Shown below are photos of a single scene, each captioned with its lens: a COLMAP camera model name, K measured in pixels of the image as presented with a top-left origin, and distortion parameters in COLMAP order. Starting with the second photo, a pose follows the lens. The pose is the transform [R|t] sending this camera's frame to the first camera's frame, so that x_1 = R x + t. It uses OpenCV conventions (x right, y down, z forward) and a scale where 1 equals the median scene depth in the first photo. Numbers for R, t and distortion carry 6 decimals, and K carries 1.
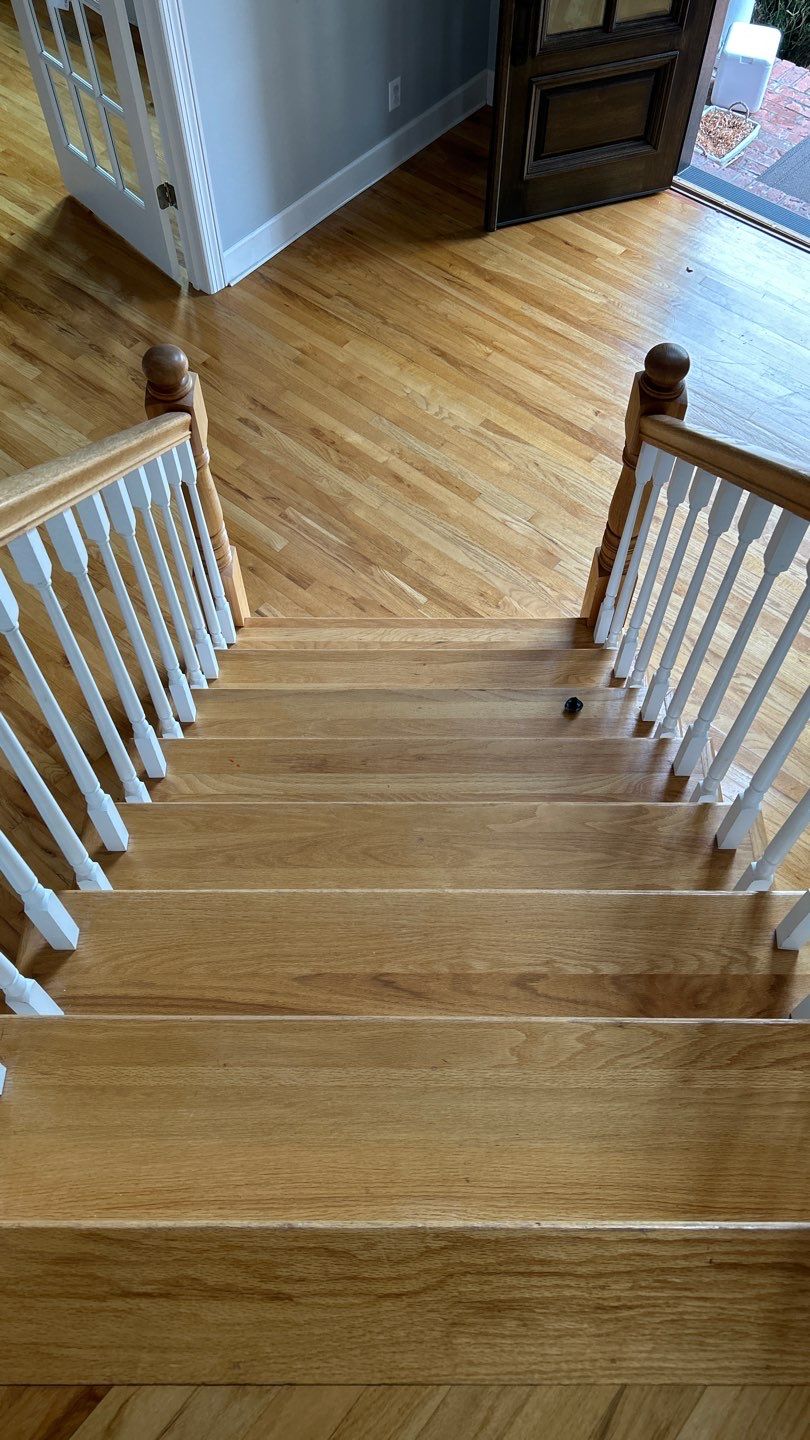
lens RADIAL K [[1088.2, 0, 411.3], [0, 1088.2, 723.8], [0, 0, 1]] dist [0.019169, -0.005445]
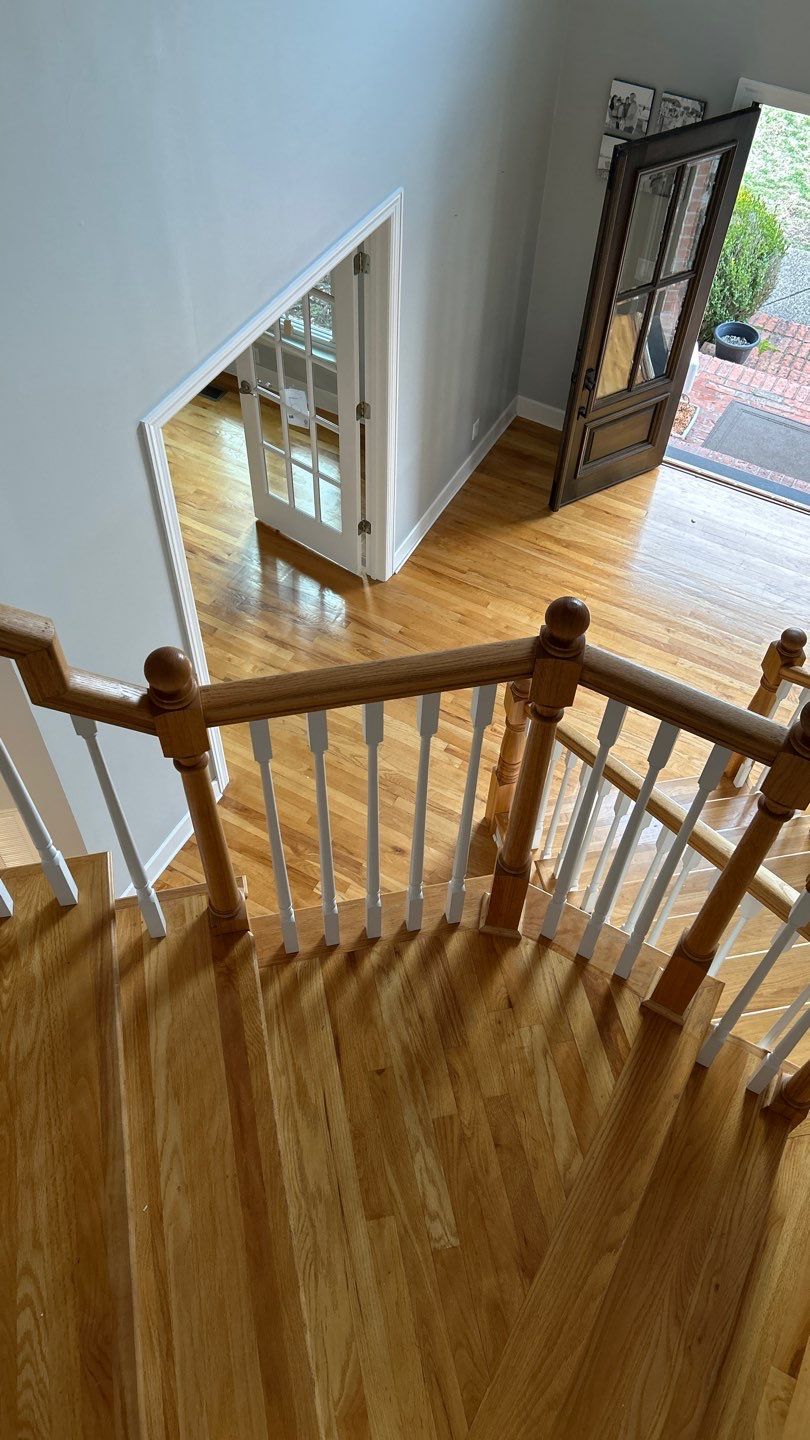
lens RADIAL K [[1077.8, 0, 388.3], [0, 1077.8, 732.9], [0, 0, 1]] dist [0.049786, -0.035315]
pose [[0.979727, -0.154242, 0.127844, -0.402117], [0.164784, 0.983367, -0.076394, -0.086548], [-0.113934, 0.095912, 0.988848, -0.410895]]
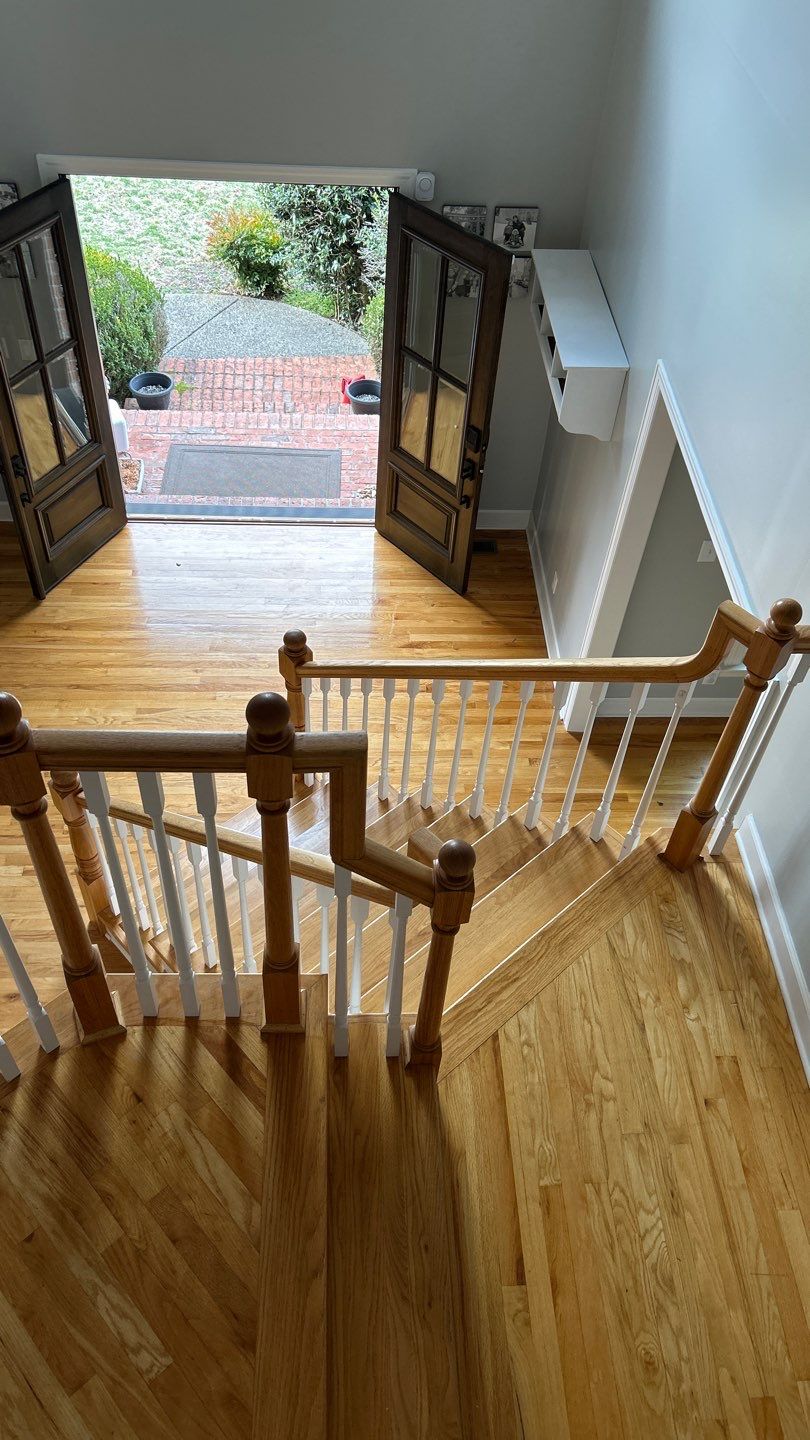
lens RADIAL K [[1084.6, 0, 397.9], [0, 1084.6, 727.7], [0, 0, 1]] dist [0.045758, -0.035493]
pose [[0.734238, -0.492940, 0.466804, -0.355402], [0.554335, 0.832264, 0.006945, -0.065213], [-0.391928, 0.253666, 0.884334, -0.429176]]
